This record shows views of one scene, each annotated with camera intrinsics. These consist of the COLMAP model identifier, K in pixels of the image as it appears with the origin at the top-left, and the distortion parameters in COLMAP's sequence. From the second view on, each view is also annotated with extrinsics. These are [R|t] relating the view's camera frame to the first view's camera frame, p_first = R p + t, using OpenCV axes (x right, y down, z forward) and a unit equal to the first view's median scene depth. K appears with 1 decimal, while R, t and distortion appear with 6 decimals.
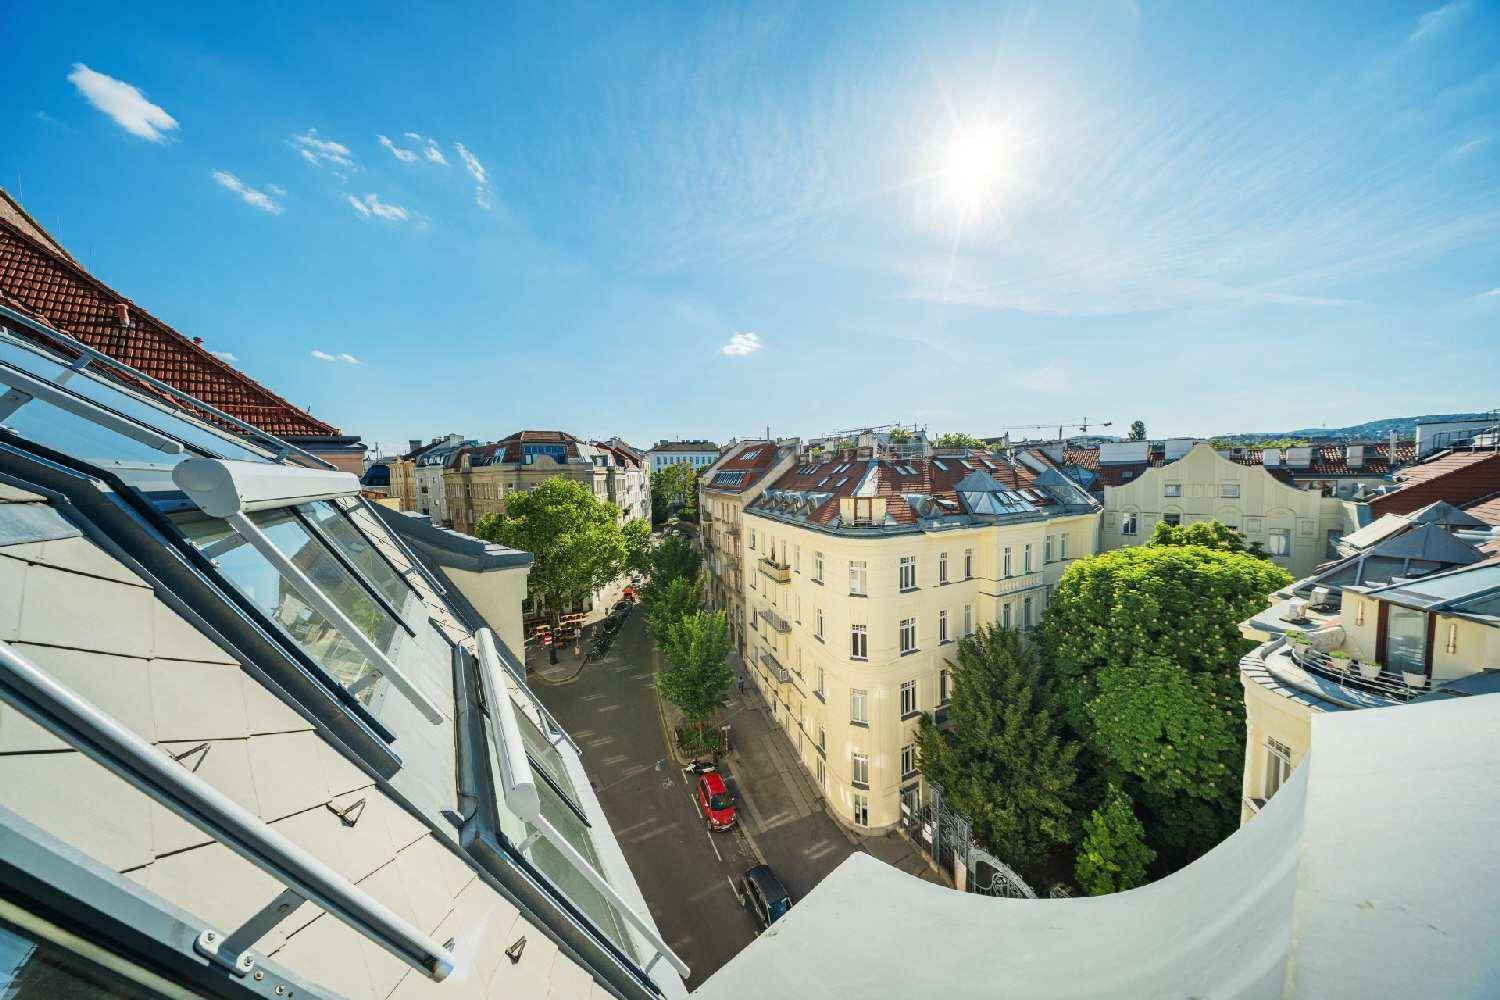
lens RADIAL K [[419.6, 0, 750.0], [0, 419.6, 500.0], [0, 0, 1]] dist [0.000416, -0.001225]
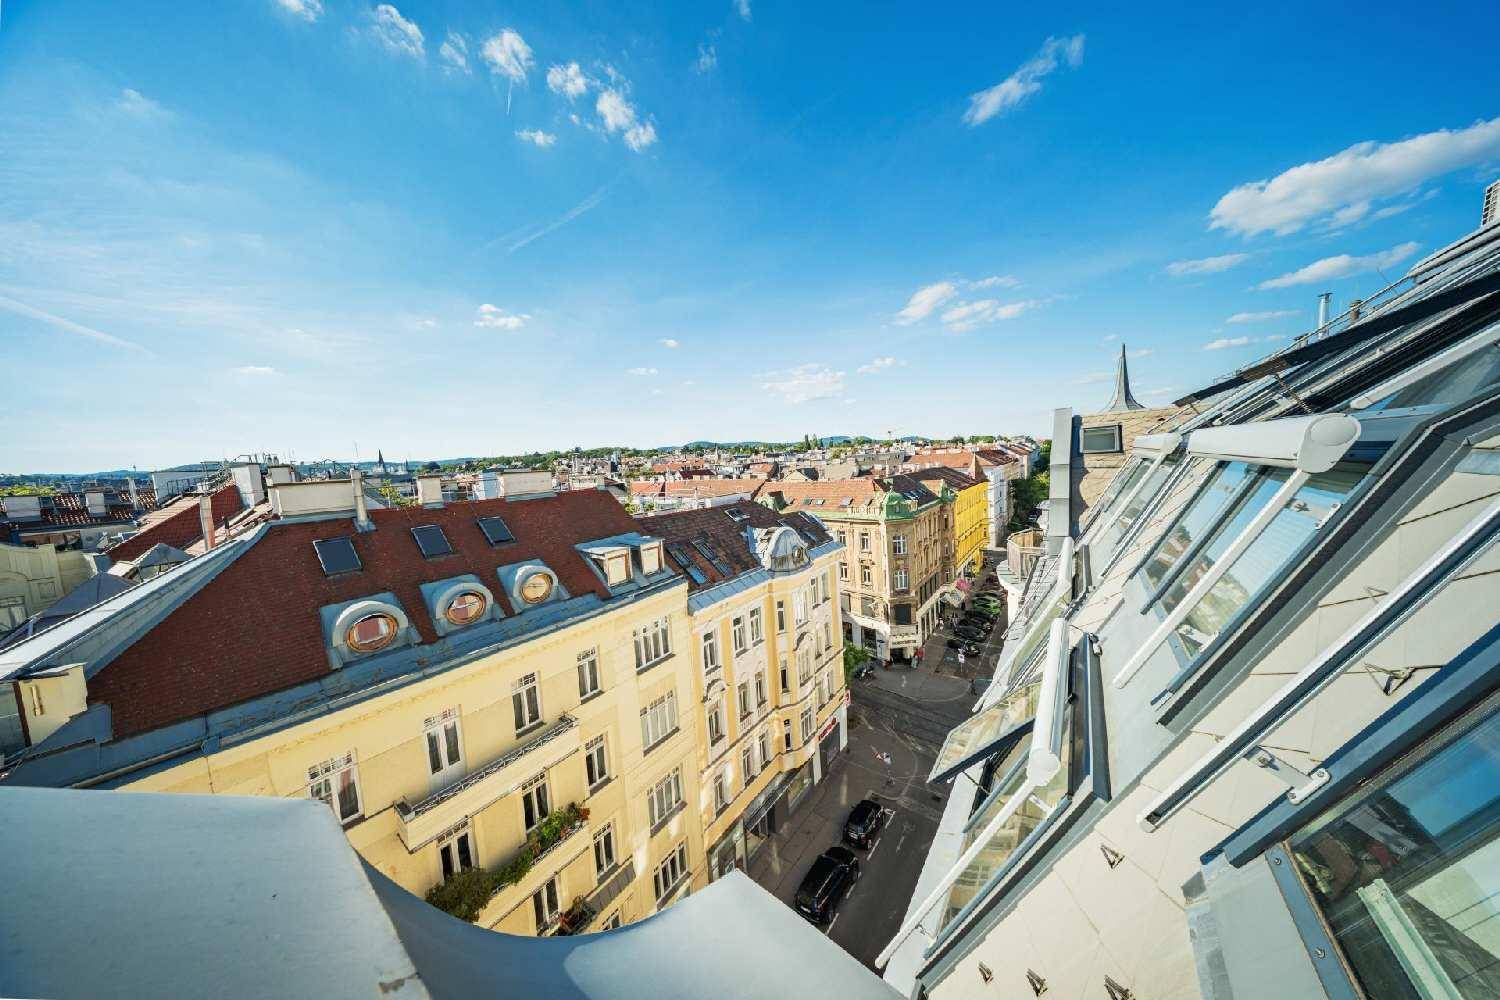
lens RADIAL K [[411.0, 0, 750.0], [0, 411.0, 500.0], [0, 0, 1]] dist [0.007634, -0.000900]
pose [[-0.319069, -0.033603, 0.947136, 0.077060], [0.125434, 0.989082, 0.077347, 0.000322], [-0.939394, 0.143482, -0.311371, -0.113623]]
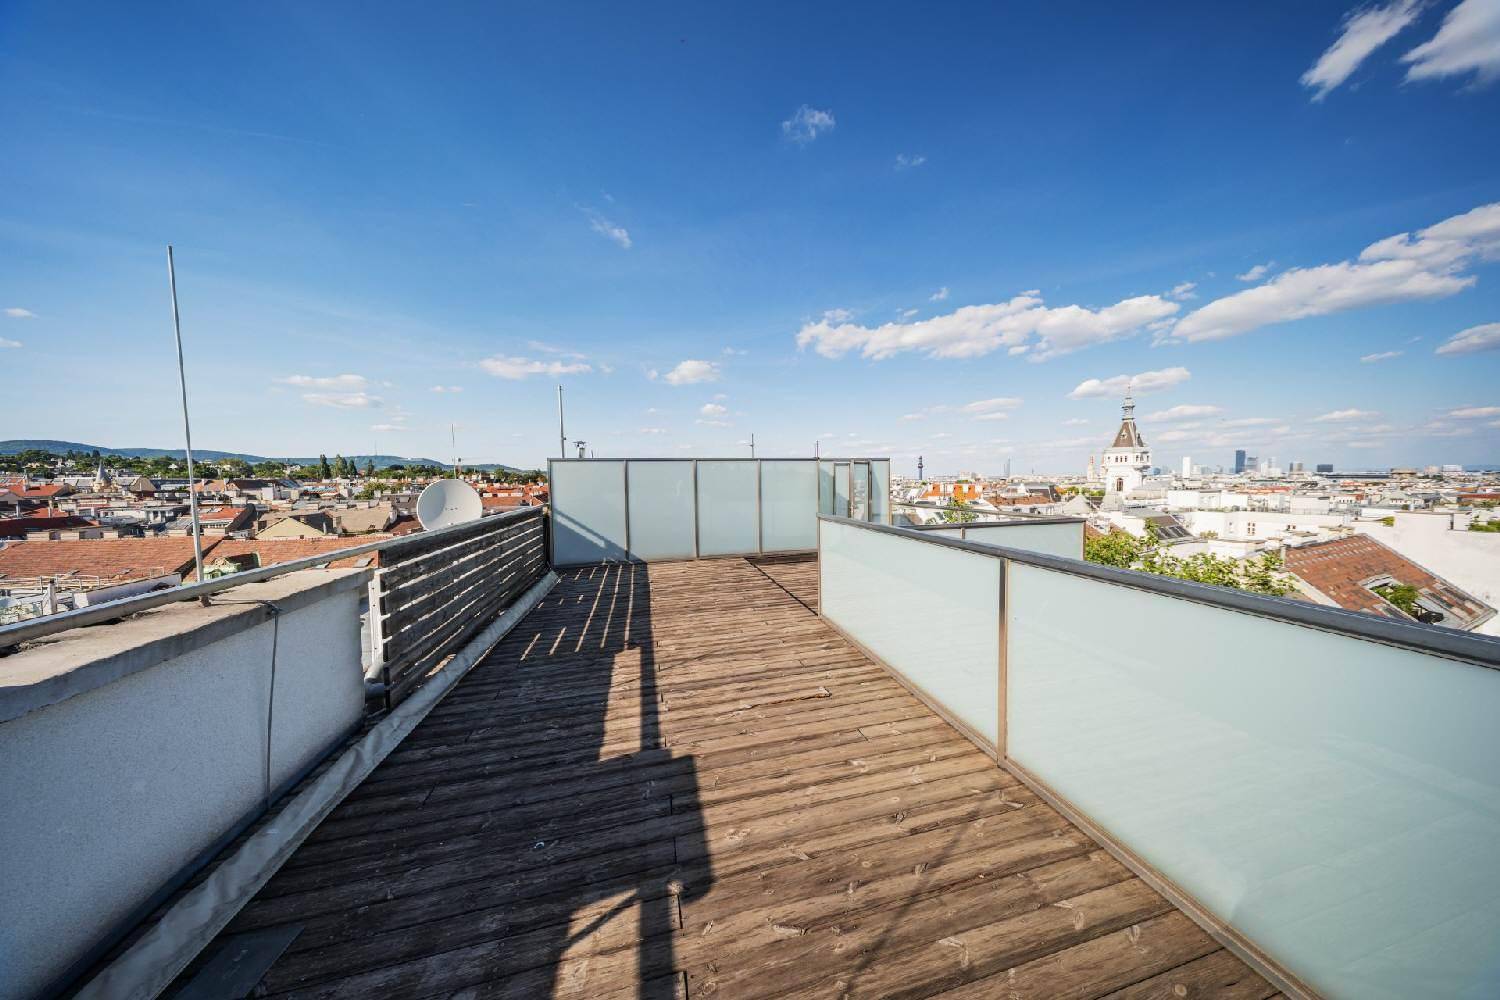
lens RADIAL K [[432.6, 0, 755.5], [0, 432.6, 494.9], [0, 0, 1]] dist [0.000420, -0.001037]
pose [[-0.944984, 0.021778, 0.326391, -0.349100], [0.051177, 0.995337, 0.081758, -0.123983], [-0.323088, 0.093964, -0.941692, -0.006970]]
